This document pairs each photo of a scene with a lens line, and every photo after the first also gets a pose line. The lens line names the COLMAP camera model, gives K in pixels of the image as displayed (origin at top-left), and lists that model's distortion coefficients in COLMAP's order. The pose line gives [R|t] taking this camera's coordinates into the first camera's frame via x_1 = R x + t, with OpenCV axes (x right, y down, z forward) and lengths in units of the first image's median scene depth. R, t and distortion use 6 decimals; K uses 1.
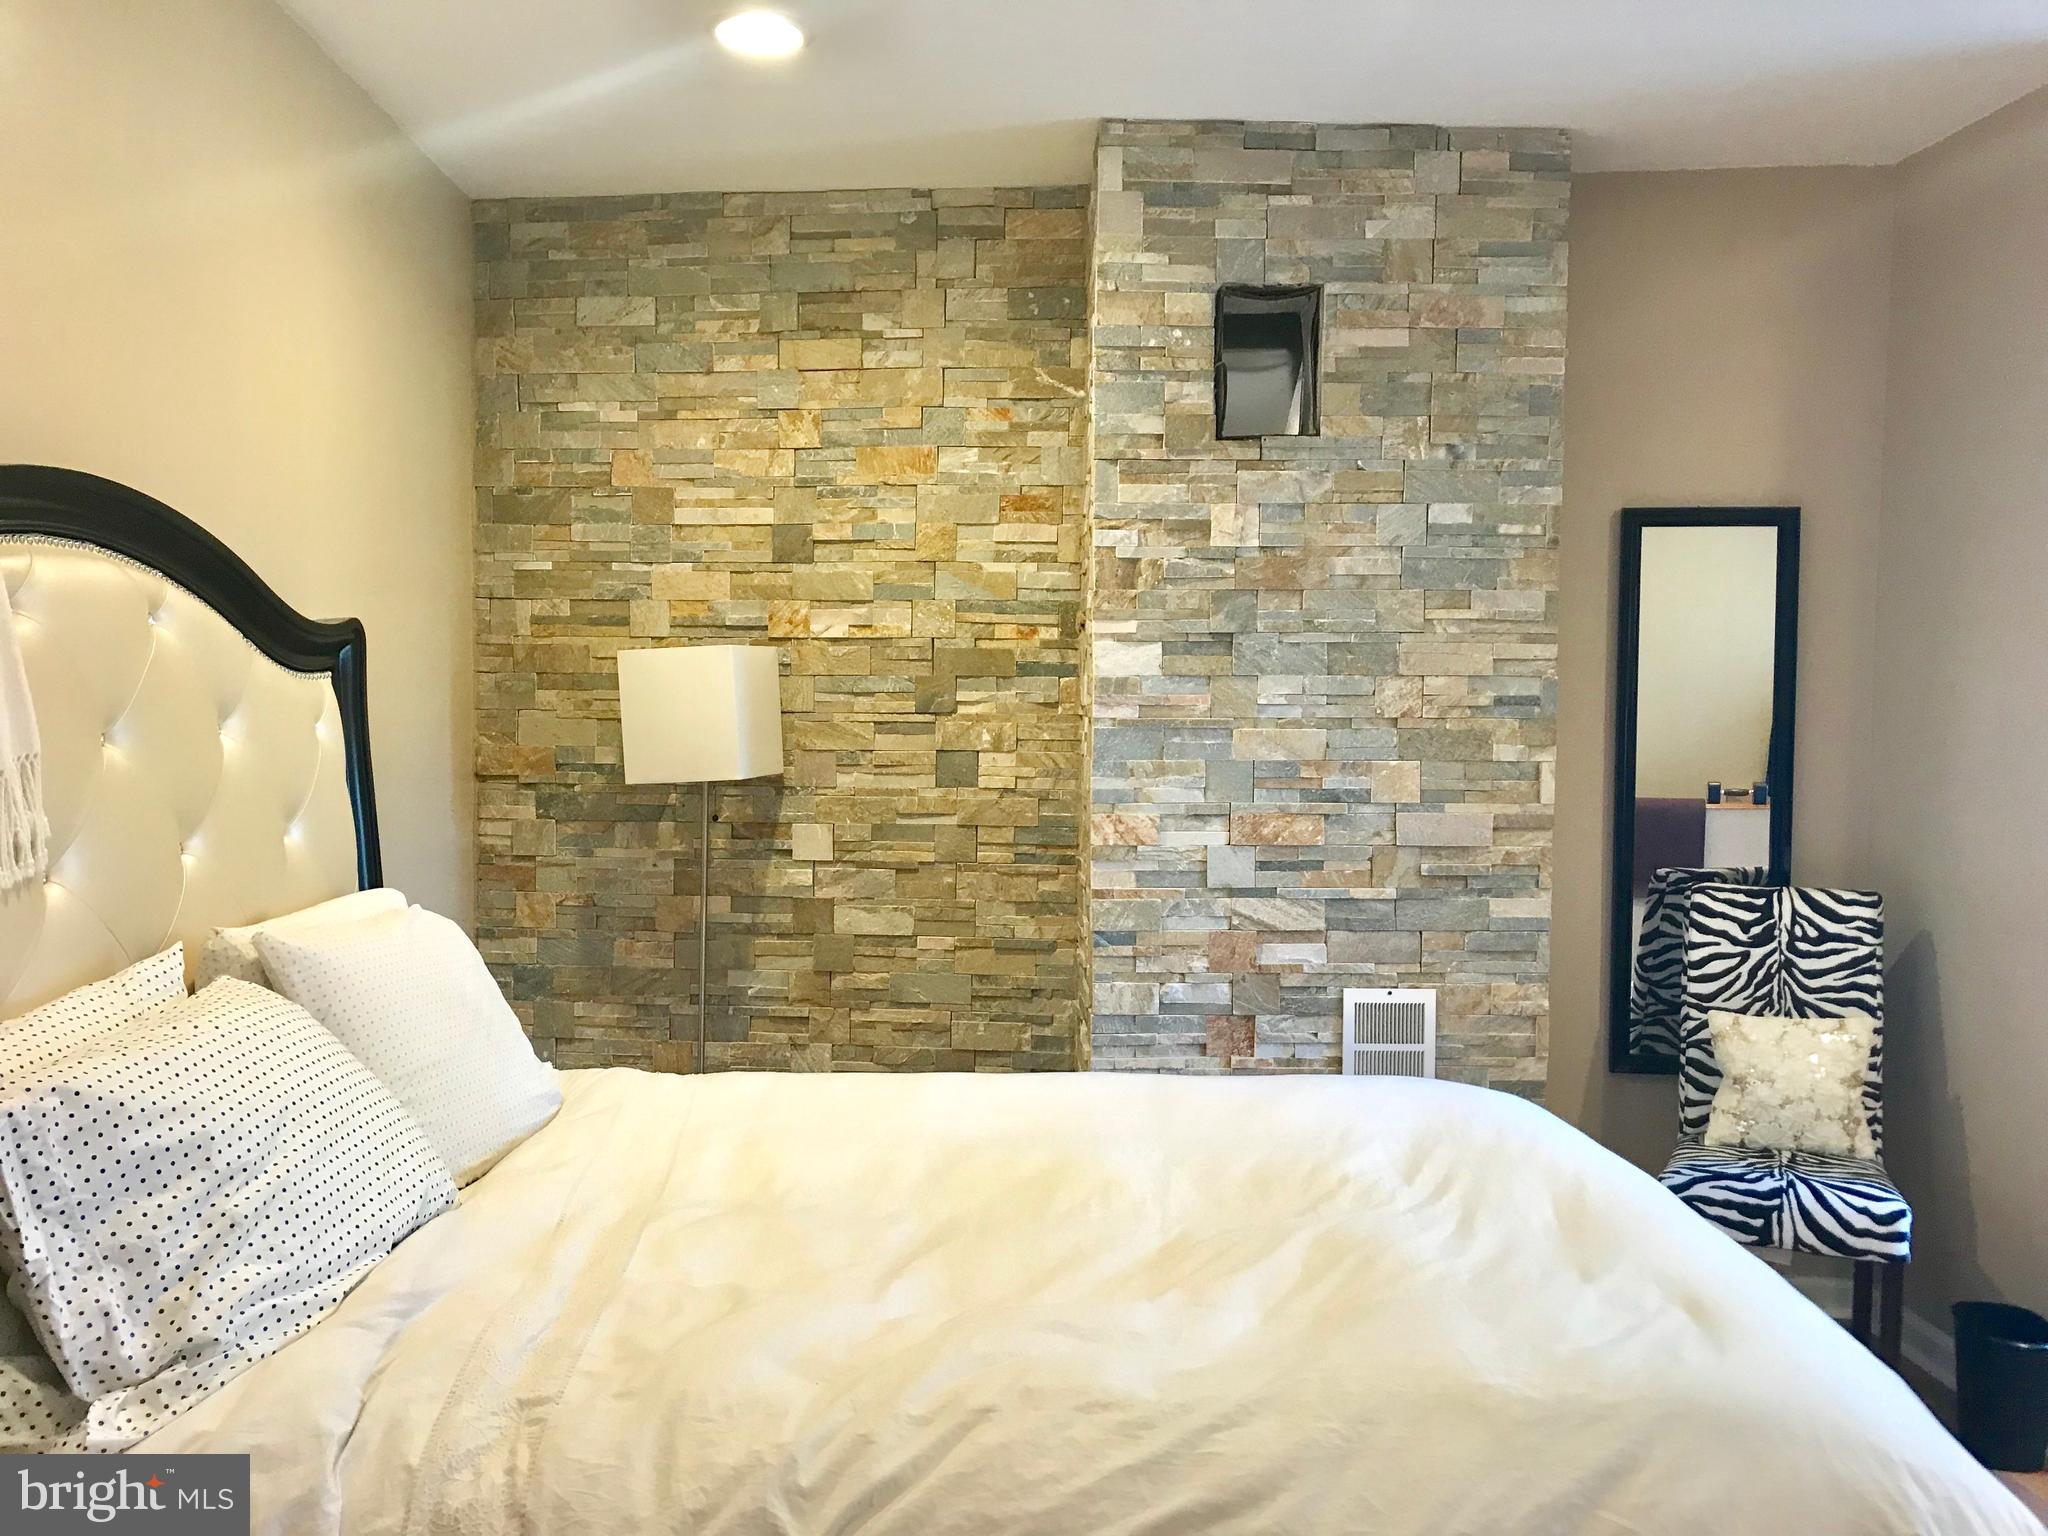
lens RADIAL K [[1687.0, 0, 1002.8], [0, 1687.0, 760.7], [0, 0, 1]] dist [0.061174, -0.081337]
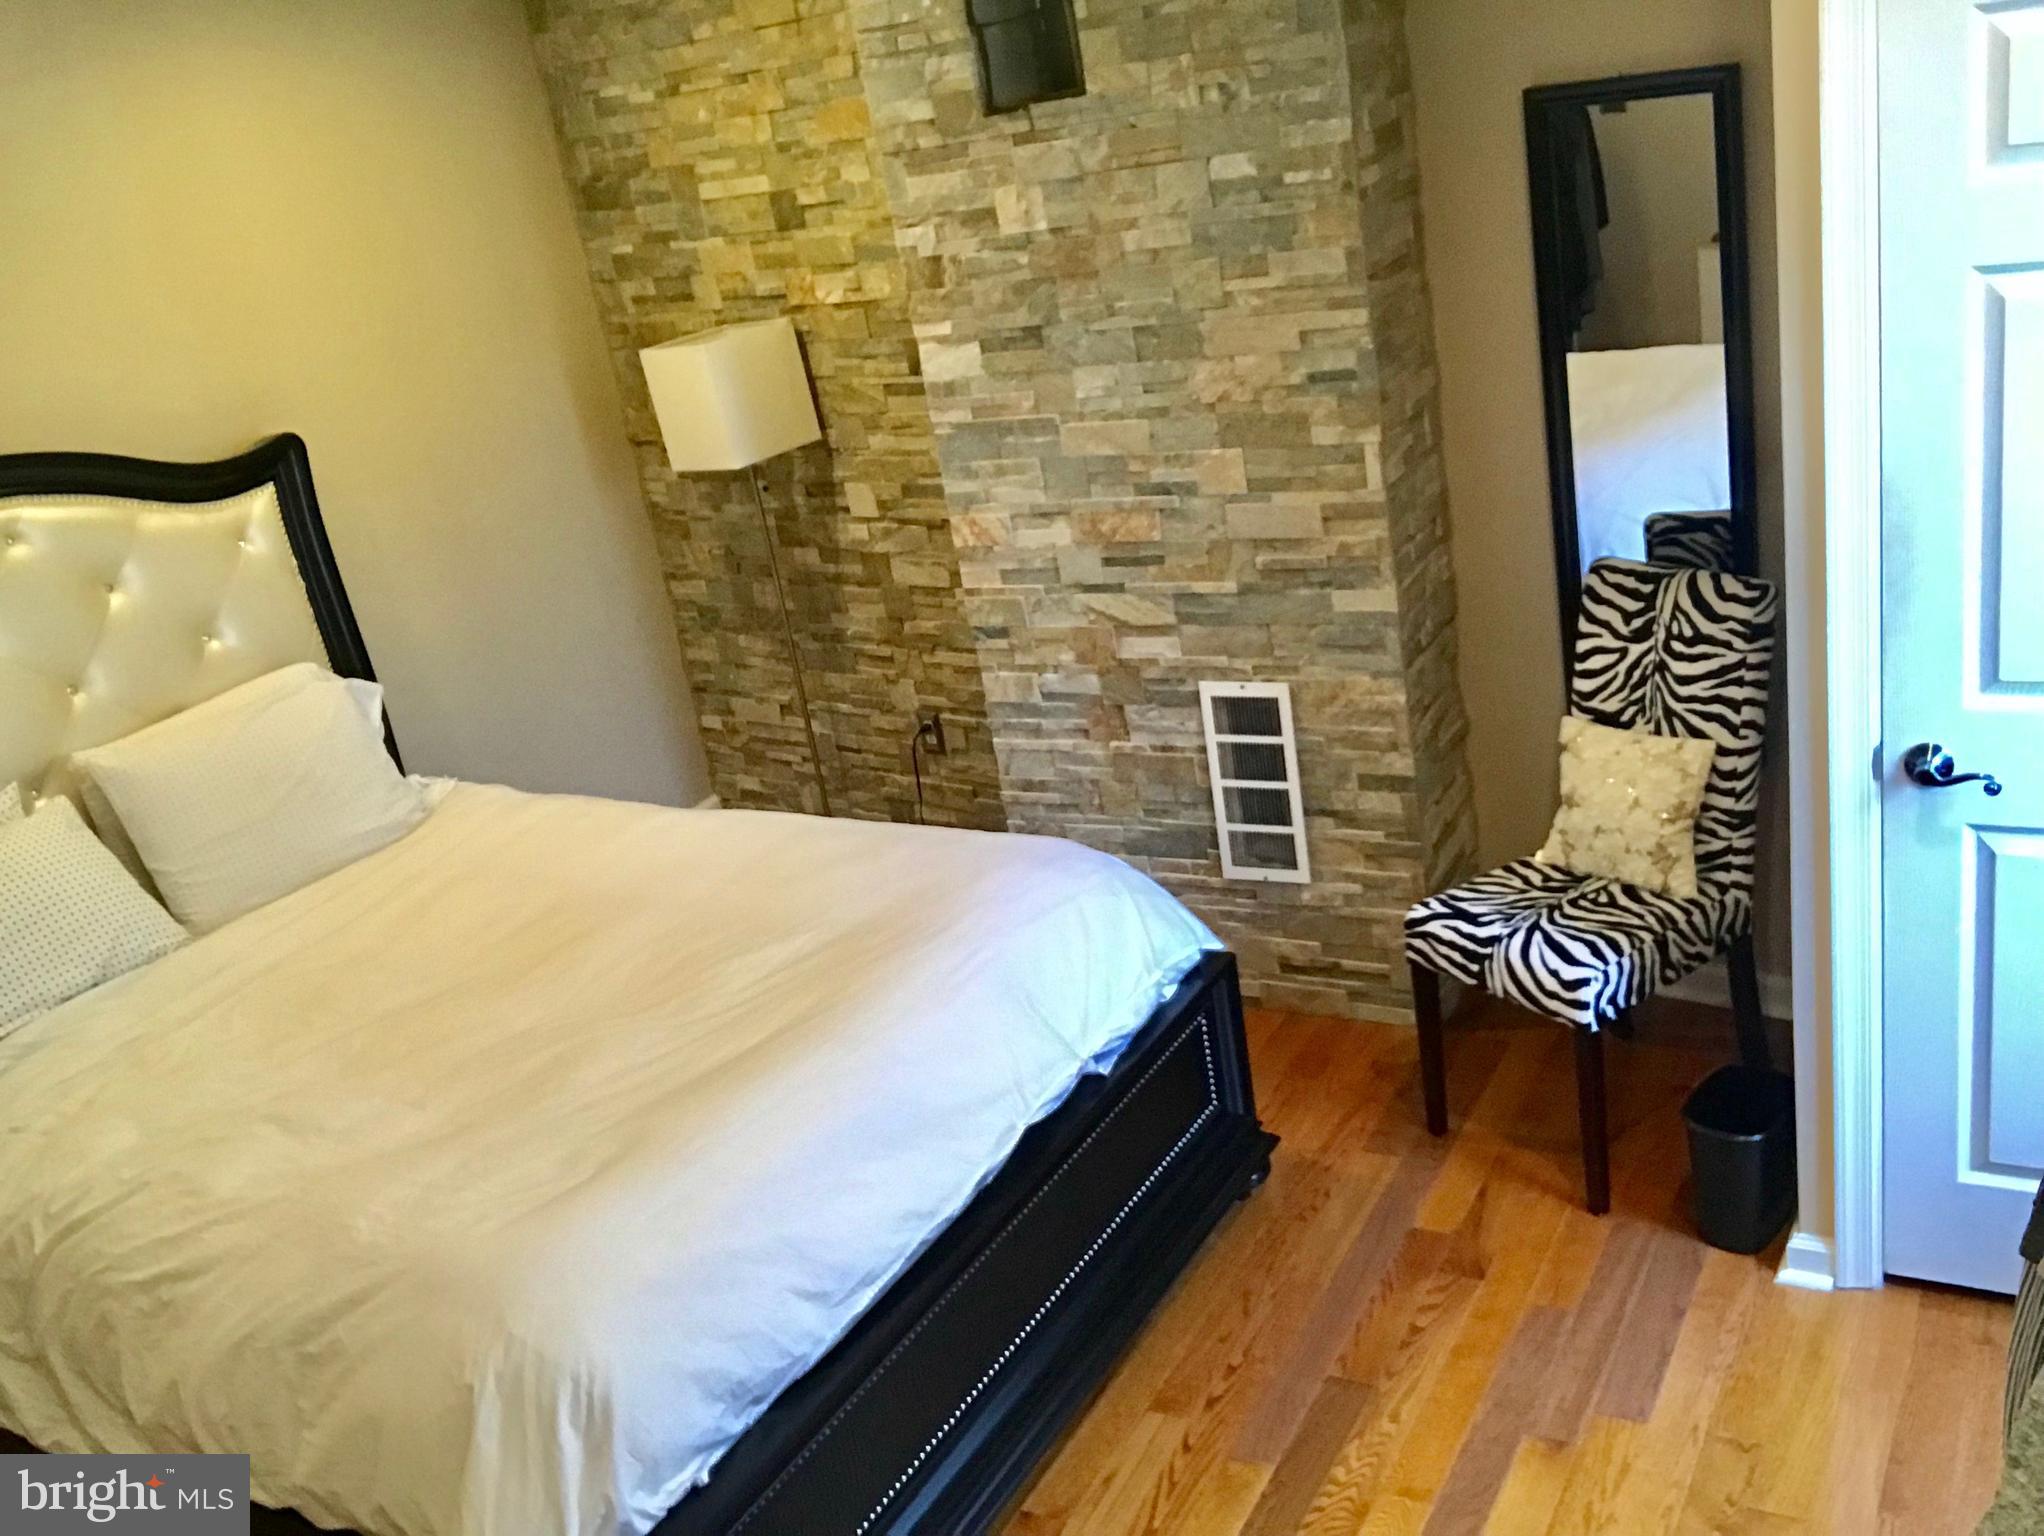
lens RADIAL K [[1931.5, 0, 1021.4], [0, 1931.5, 771.4], [0, 0, 1]] dist [0.052721, 0.000000]
pose [[0.839340, 0.051453, -0.541166, 0.720744], [0.153102, 0.932838, 0.326150, -0.196198], [0.521601, -0.356604, 0.775091, 0.065517]]
